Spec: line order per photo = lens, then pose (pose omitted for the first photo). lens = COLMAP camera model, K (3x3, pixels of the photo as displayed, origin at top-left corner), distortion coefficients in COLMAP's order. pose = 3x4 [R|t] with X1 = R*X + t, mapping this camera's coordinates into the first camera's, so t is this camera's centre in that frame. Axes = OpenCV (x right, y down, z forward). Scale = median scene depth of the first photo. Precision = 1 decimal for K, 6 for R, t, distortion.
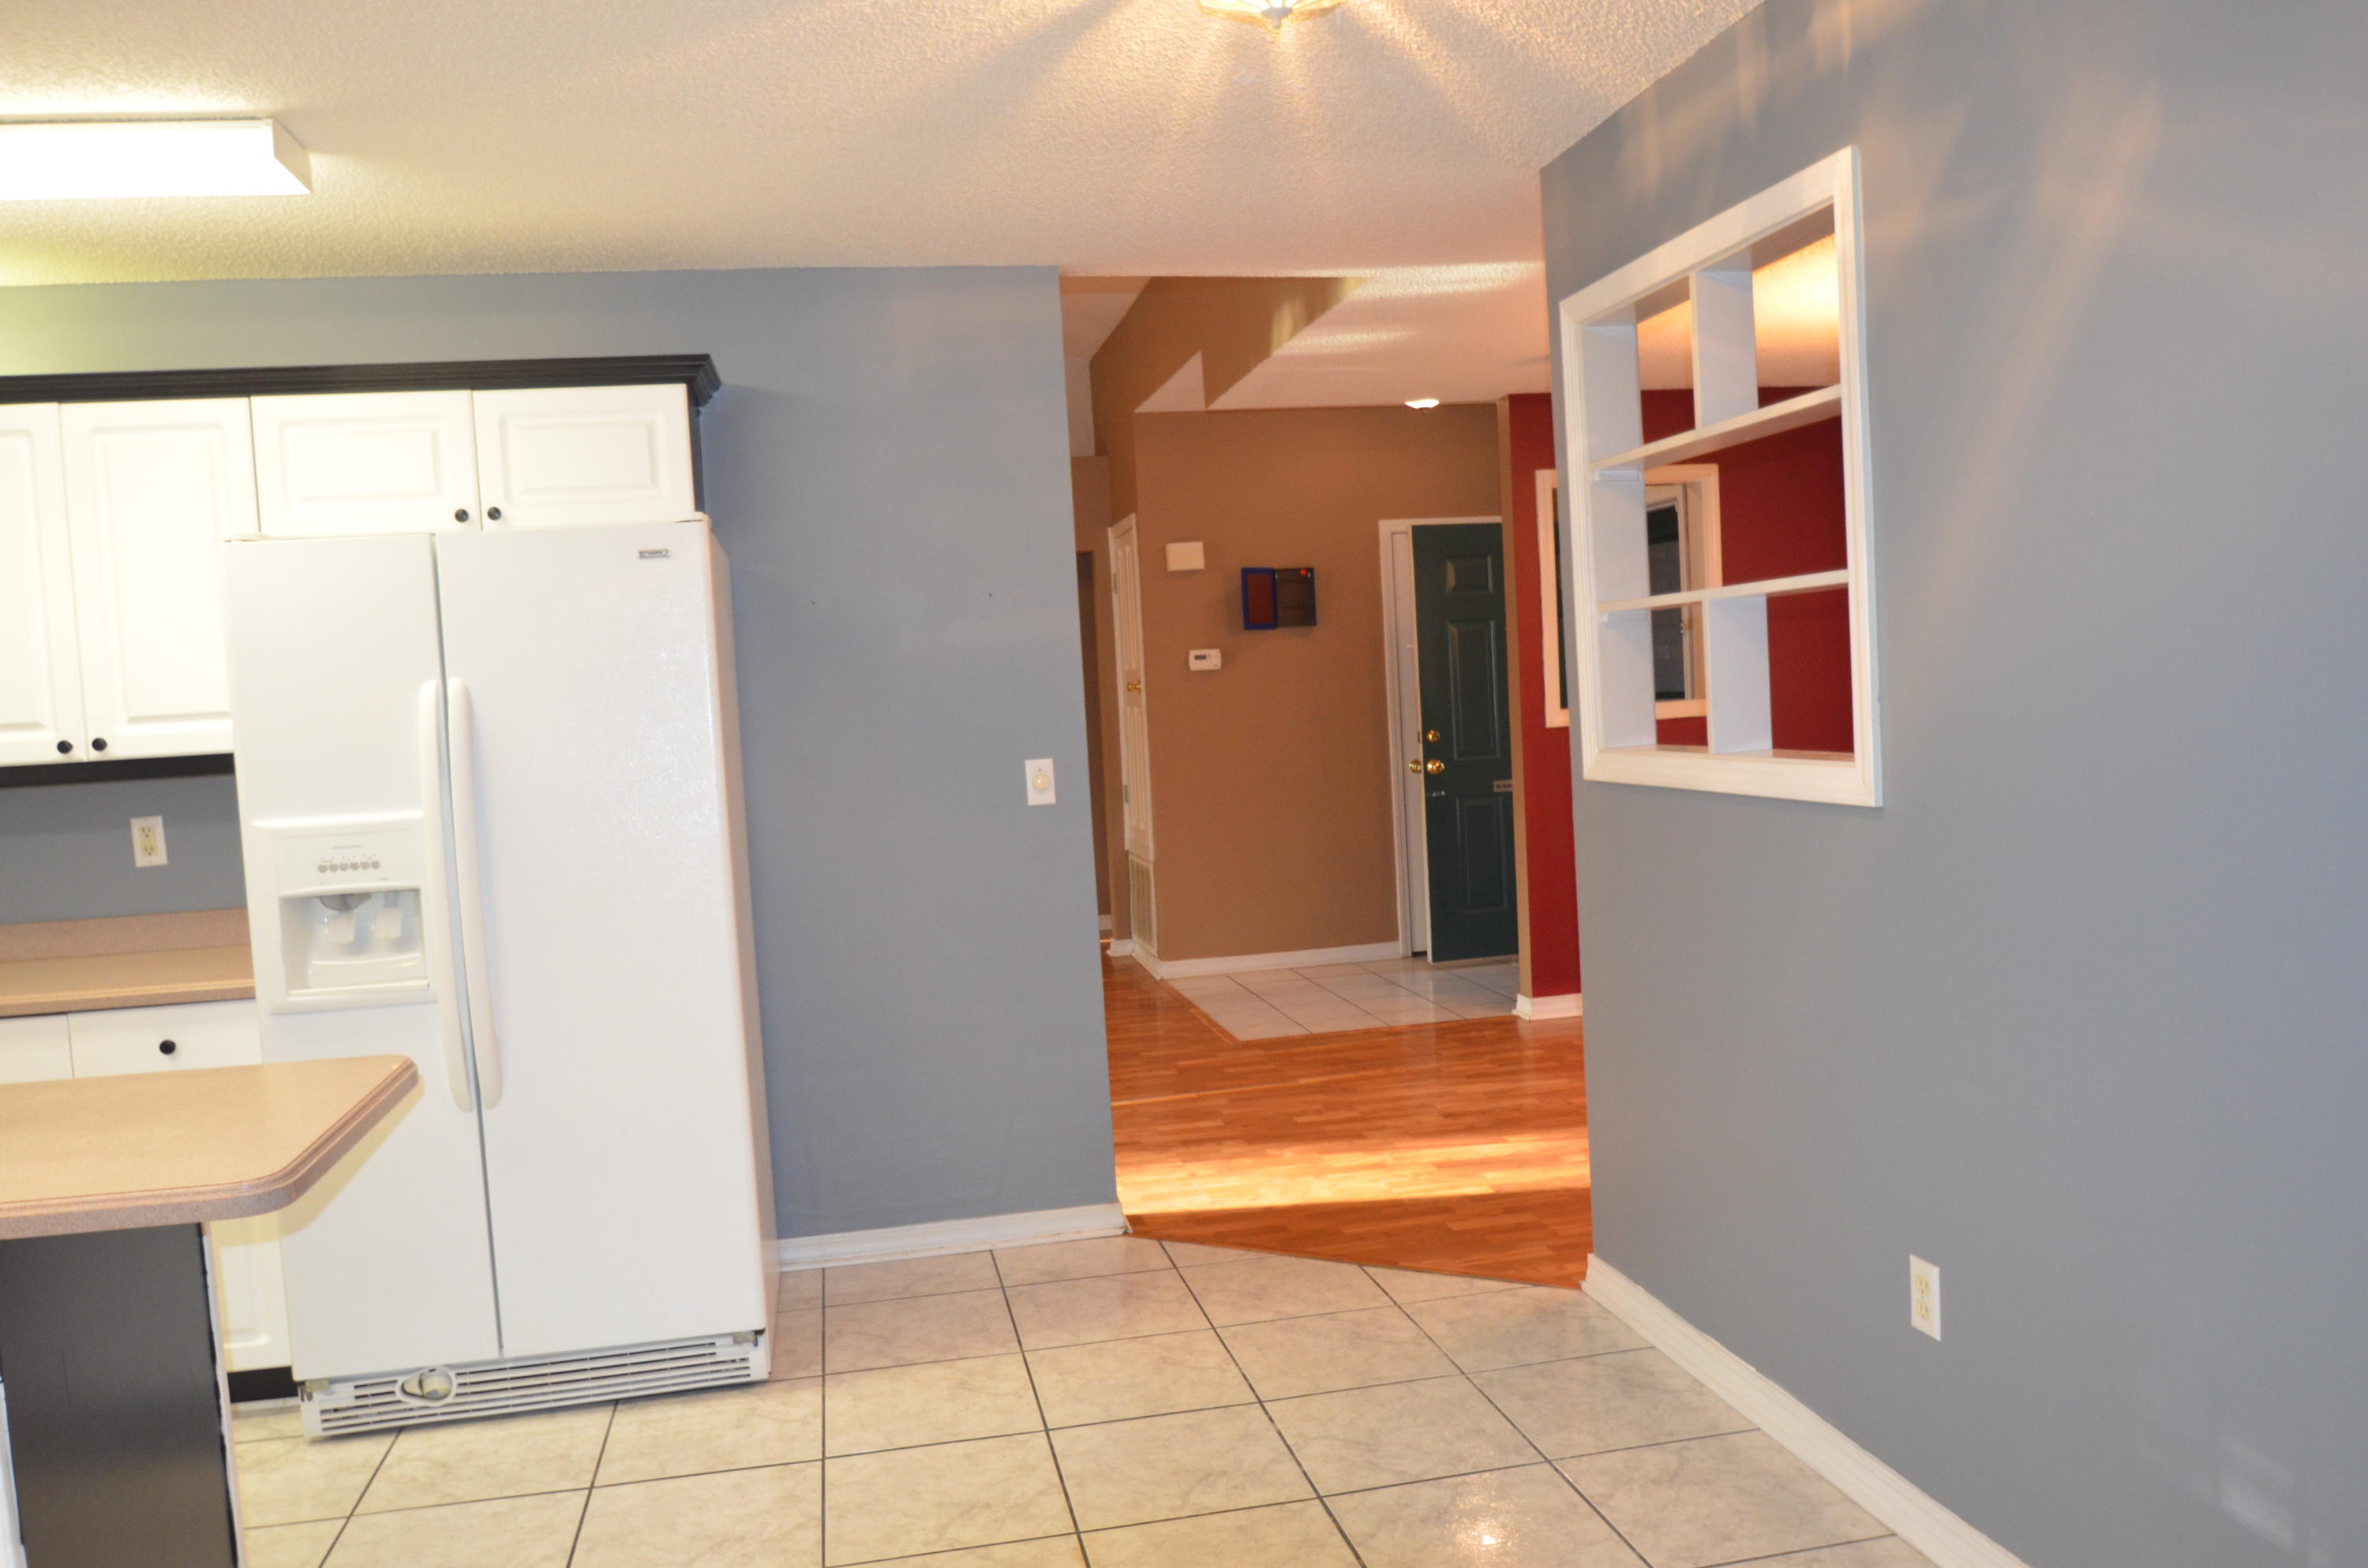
lens RADIAL K [[1759.5, 0, 1184.0], [0, 1759.5, 784.0], [0, 0, 1]] dist [-0.045606, 0.006090]
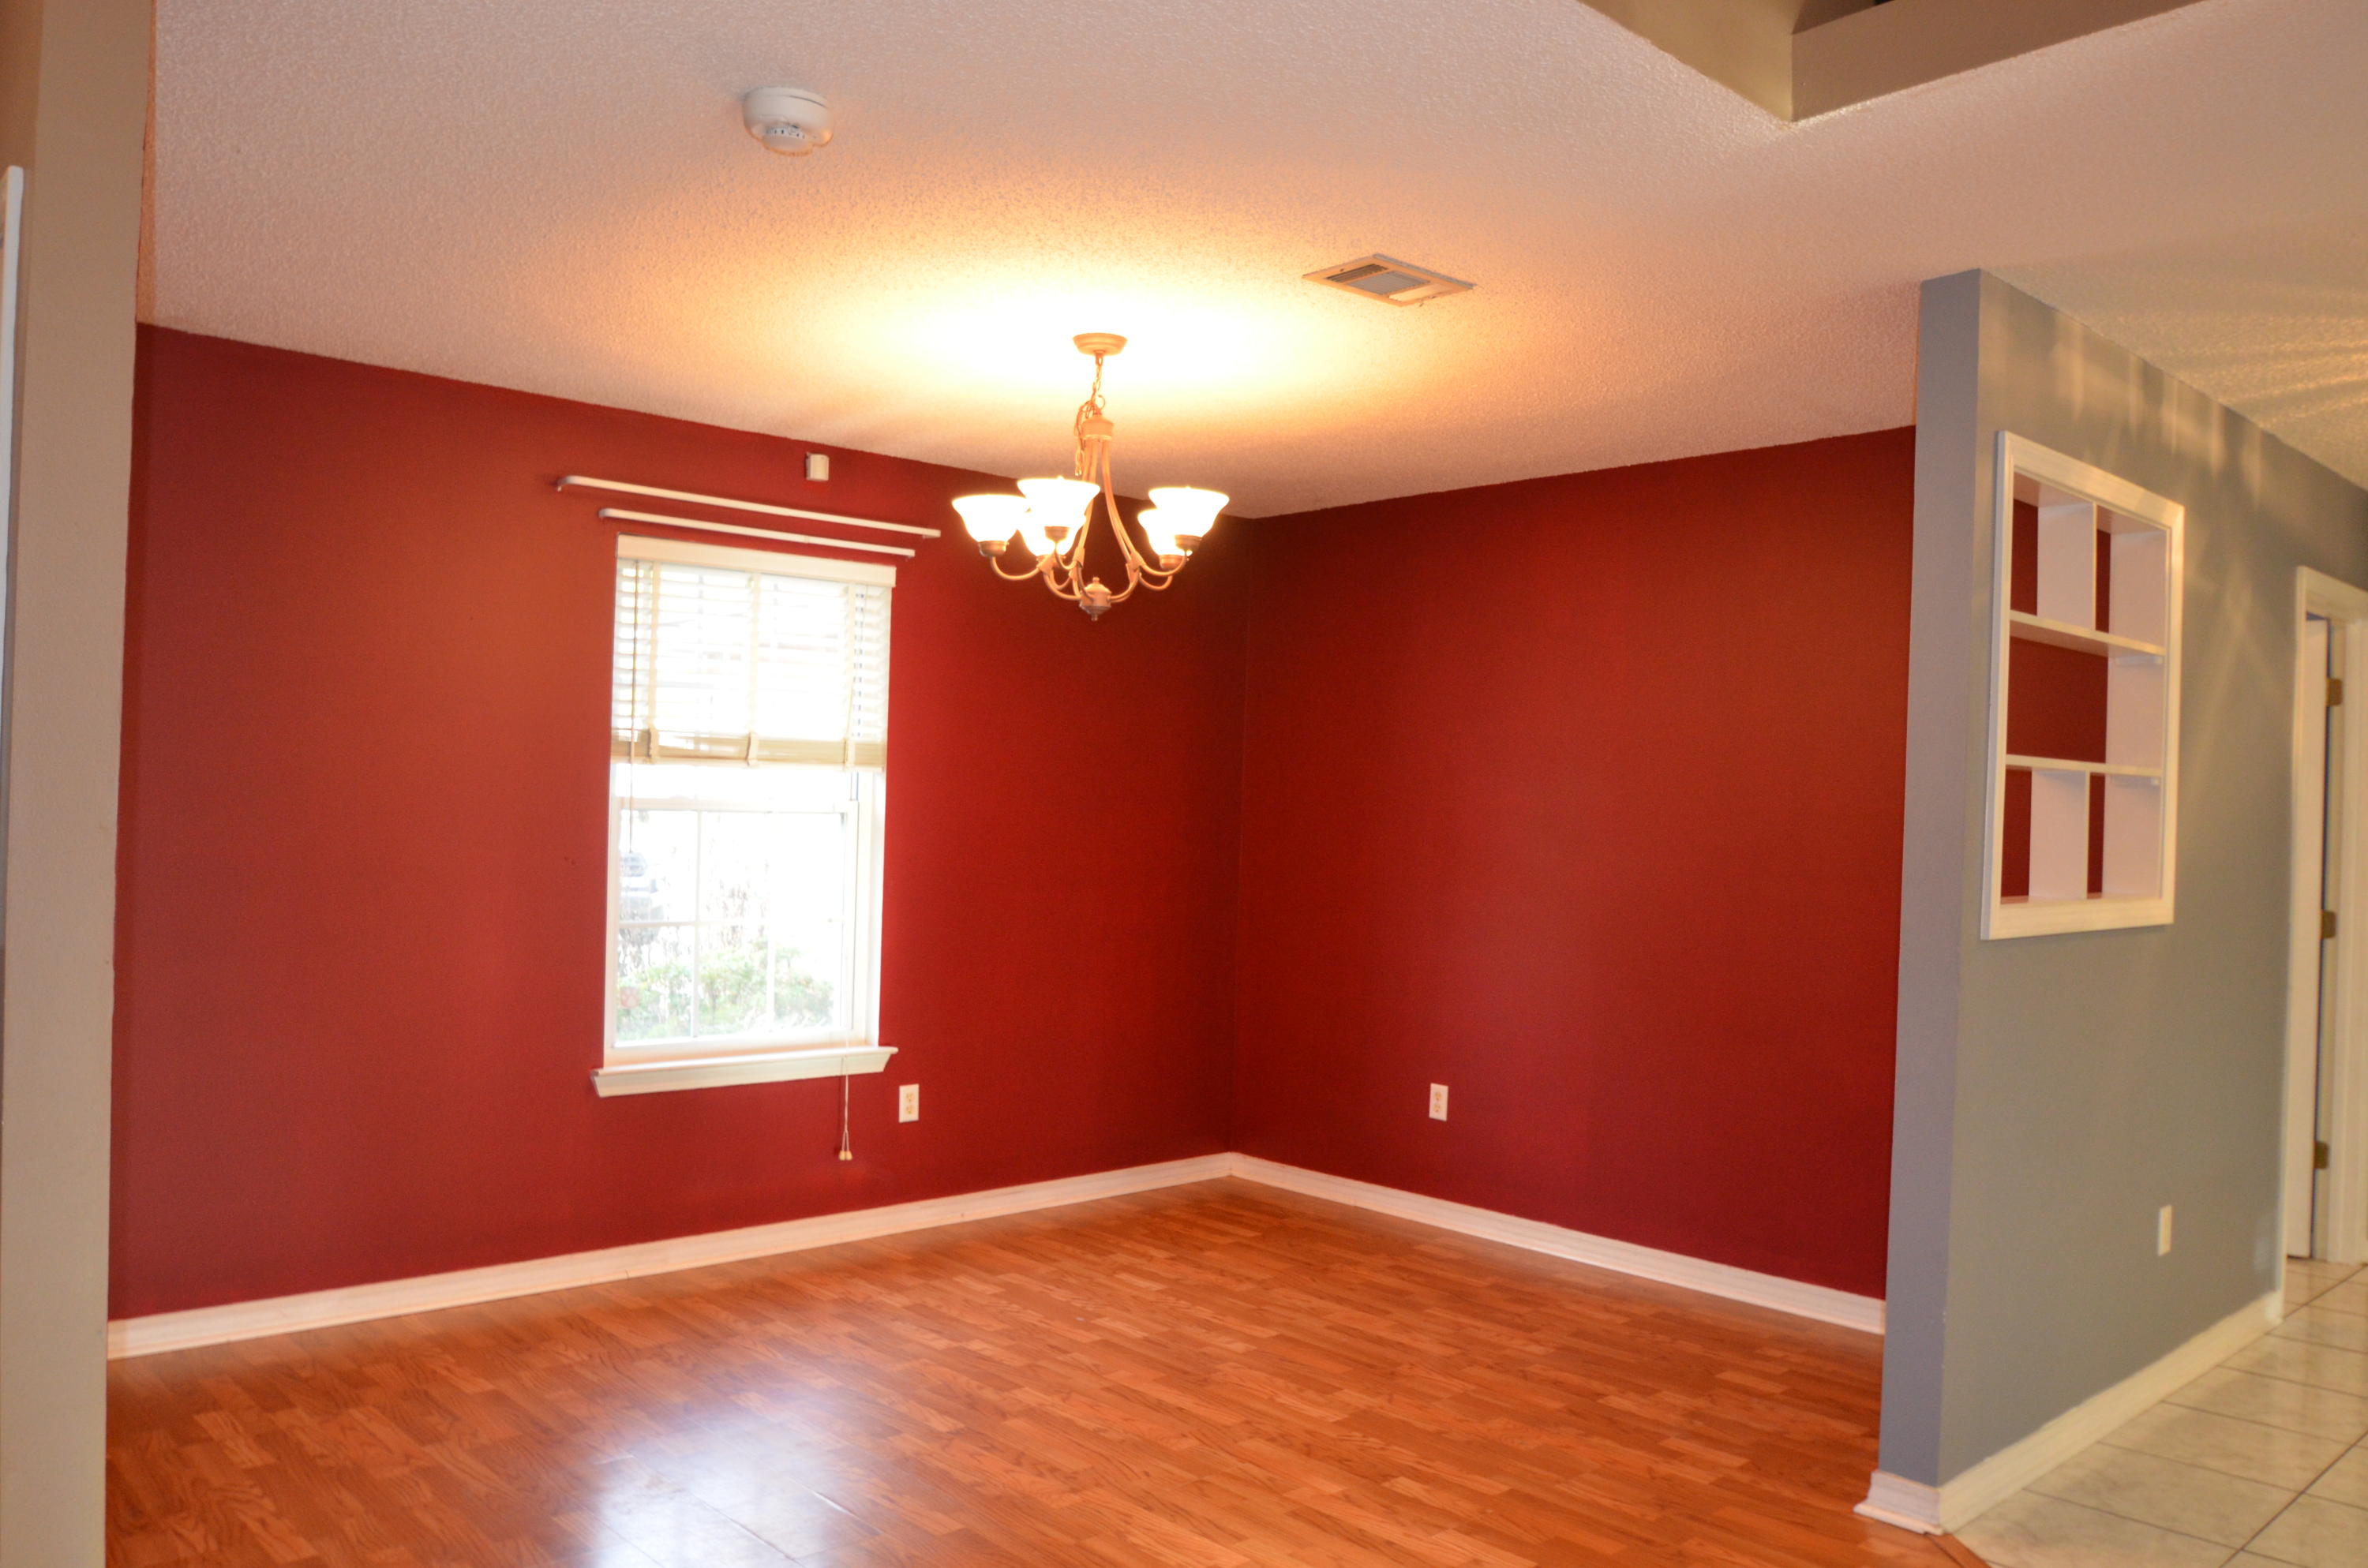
lens RADIAL K [[1759.5, 0, 1184.0], [0, 1759.5, 784.0], [0, 0, 1]] dist [-0.045606, 0.006090]
pose [[-0.514542, 0.045174, 0.856274, -0.143493], [0.047079, 0.998593, -0.024392, -0.034281], [-0.856172, 0.027761, -0.515945, 0.762144]]
